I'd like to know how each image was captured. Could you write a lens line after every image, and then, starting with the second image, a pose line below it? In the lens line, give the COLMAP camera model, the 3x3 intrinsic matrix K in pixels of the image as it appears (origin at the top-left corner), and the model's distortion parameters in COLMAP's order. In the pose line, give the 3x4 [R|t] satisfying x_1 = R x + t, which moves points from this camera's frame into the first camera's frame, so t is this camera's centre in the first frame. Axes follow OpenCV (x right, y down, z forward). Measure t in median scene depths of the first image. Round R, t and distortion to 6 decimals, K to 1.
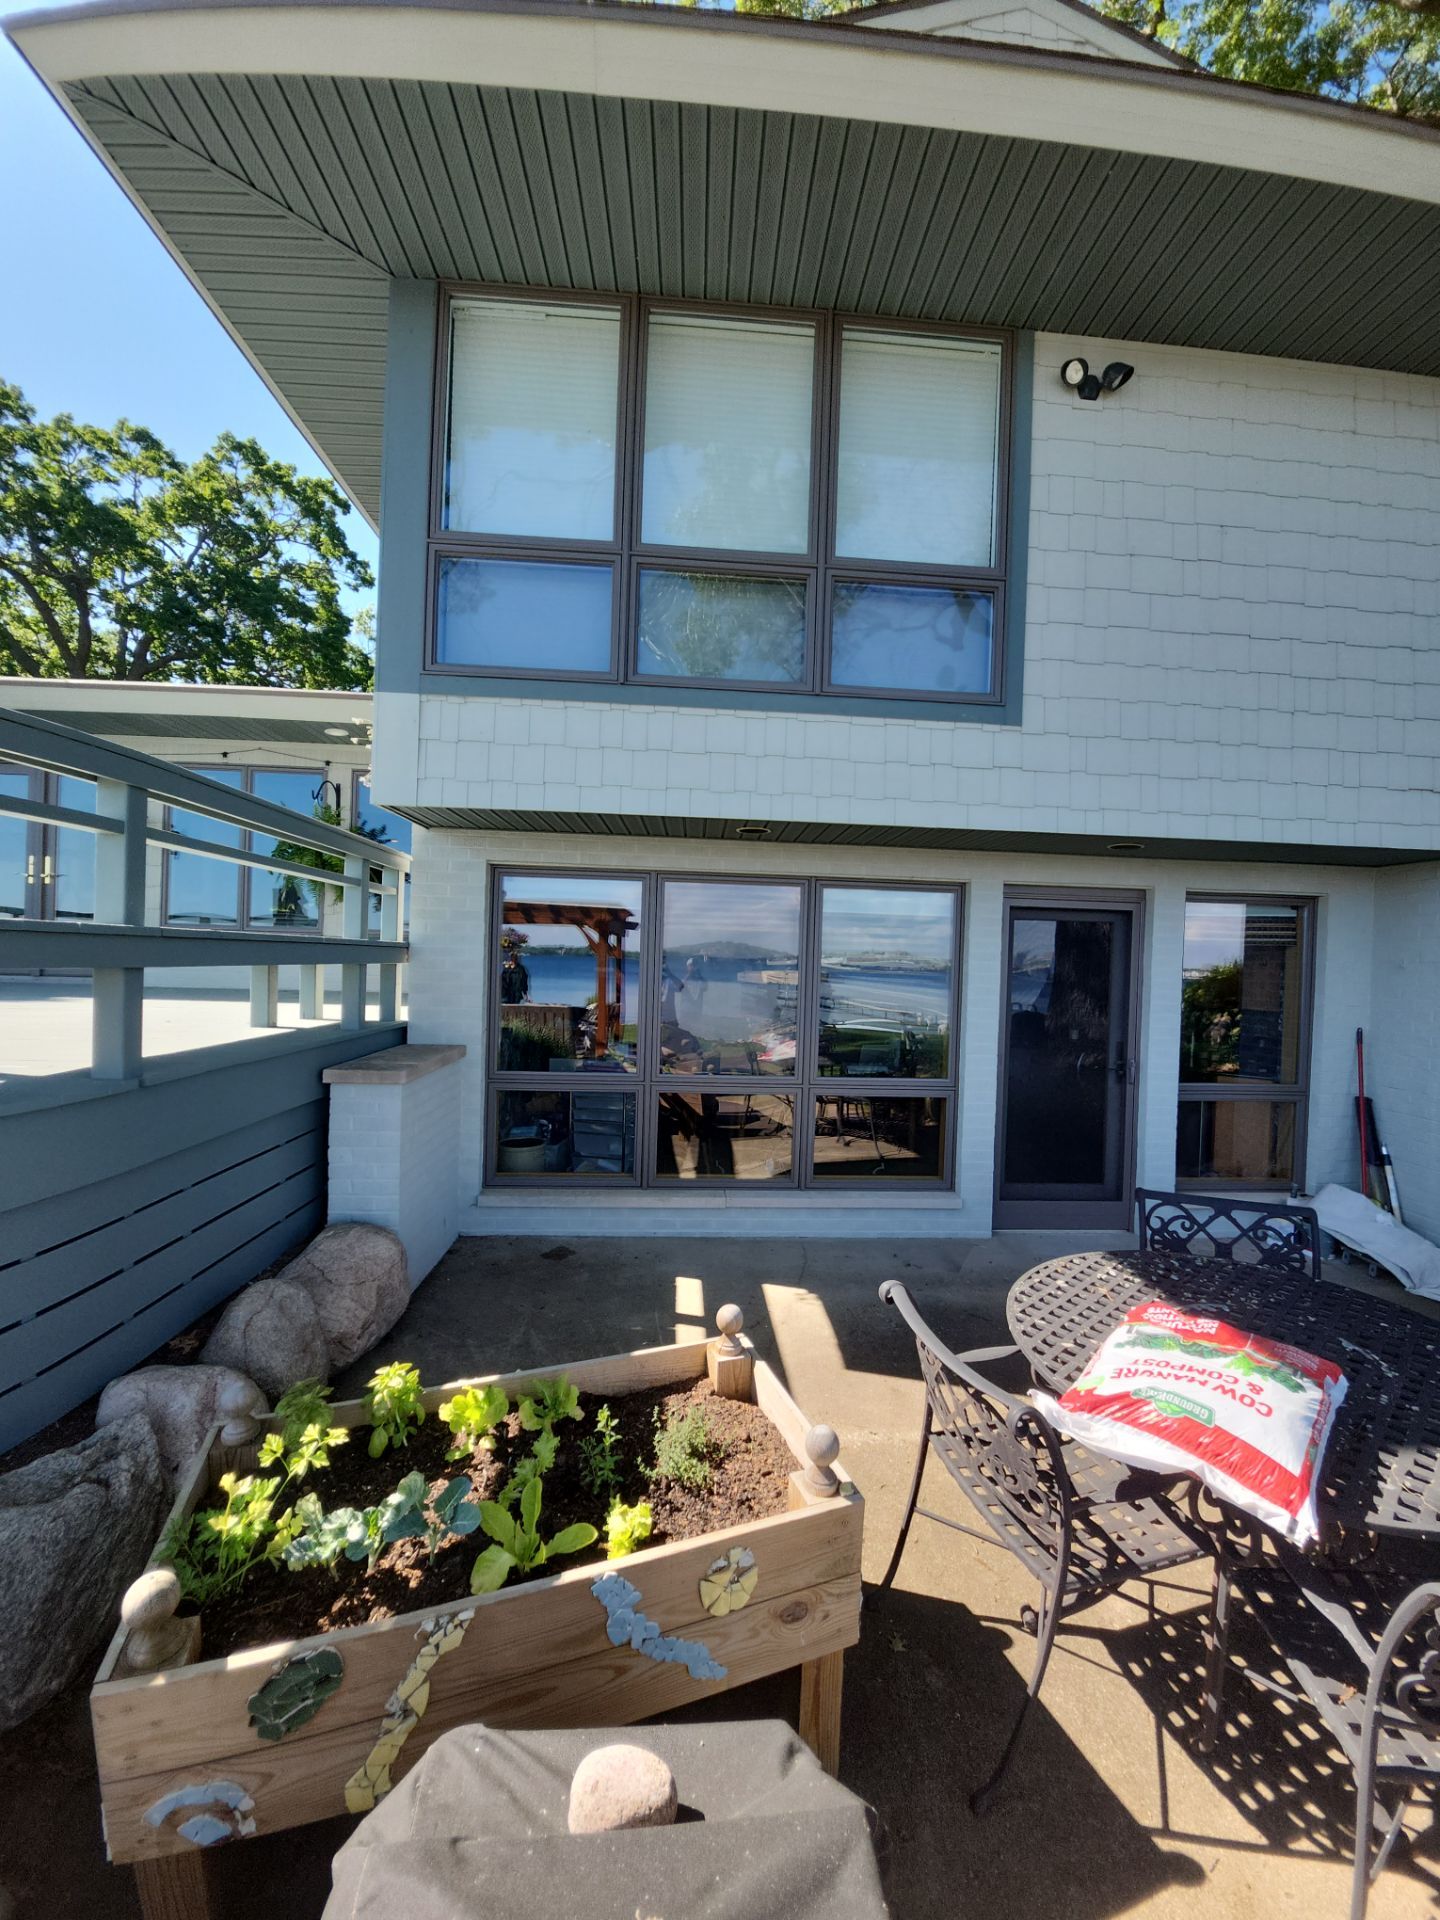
lens RADIAL K [[764.9, 0, 744.7], [0, 764.9, 970.6], [0, 0, 1]] dist [-0.003237, -0.006154]
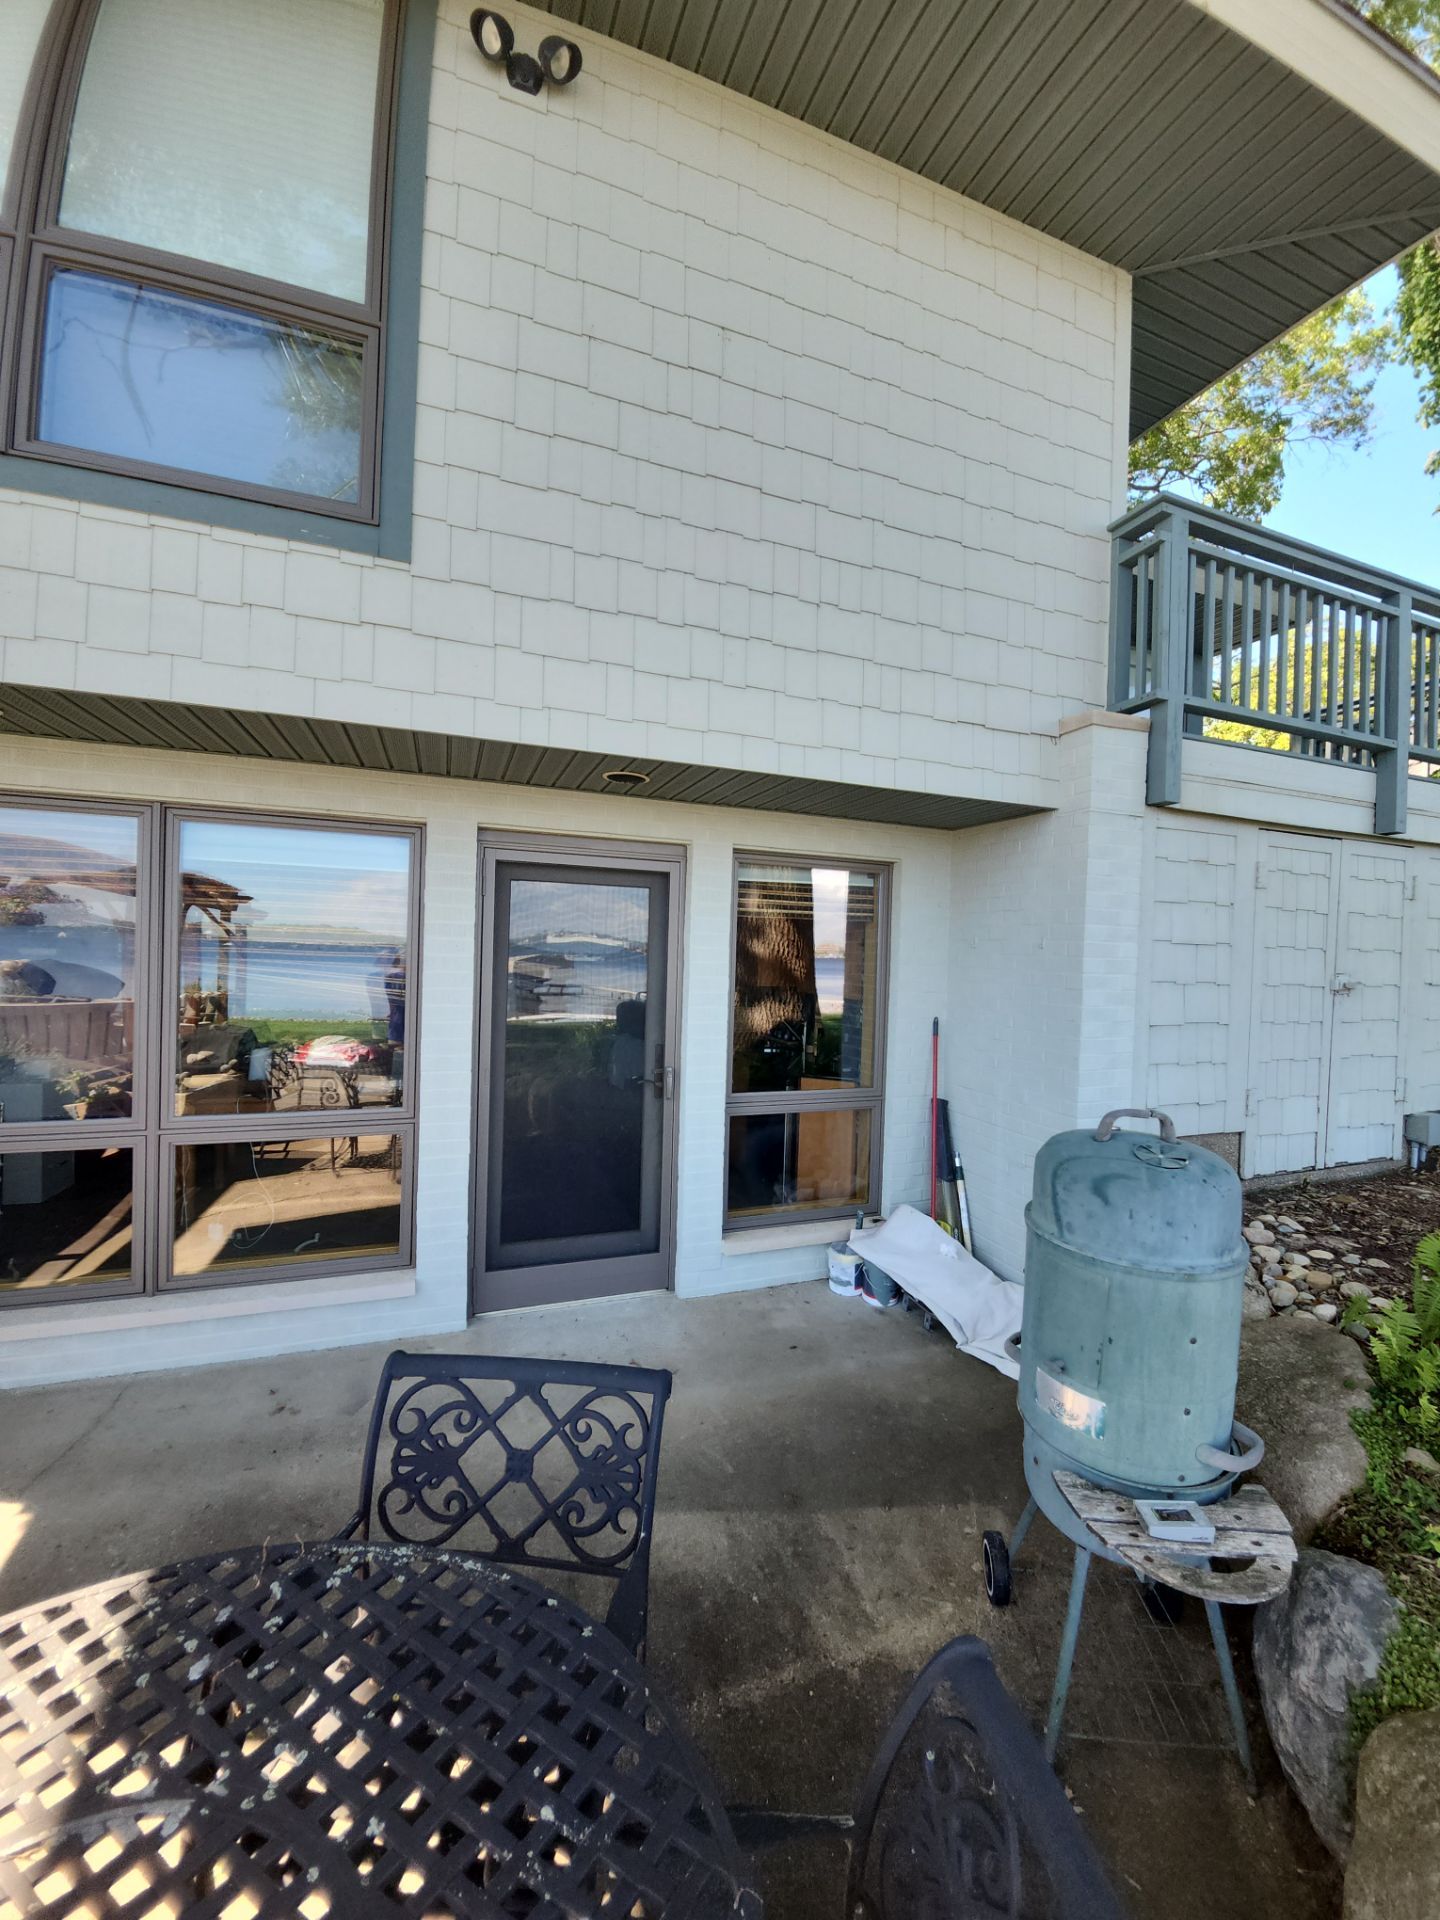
lens RADIAL K [[758.0, 0, 736.5], [0, 758.0, 962.6], [0, 0, 1]] dist [-0.001161, -0.010085]
pose [[0.957496, -0.004282, 0.288414, 0.437417], [0.001788, 0.999959, 0.008910, 0.006675], [-0.288440, -0.008015, 0.957464, 0.316373]]
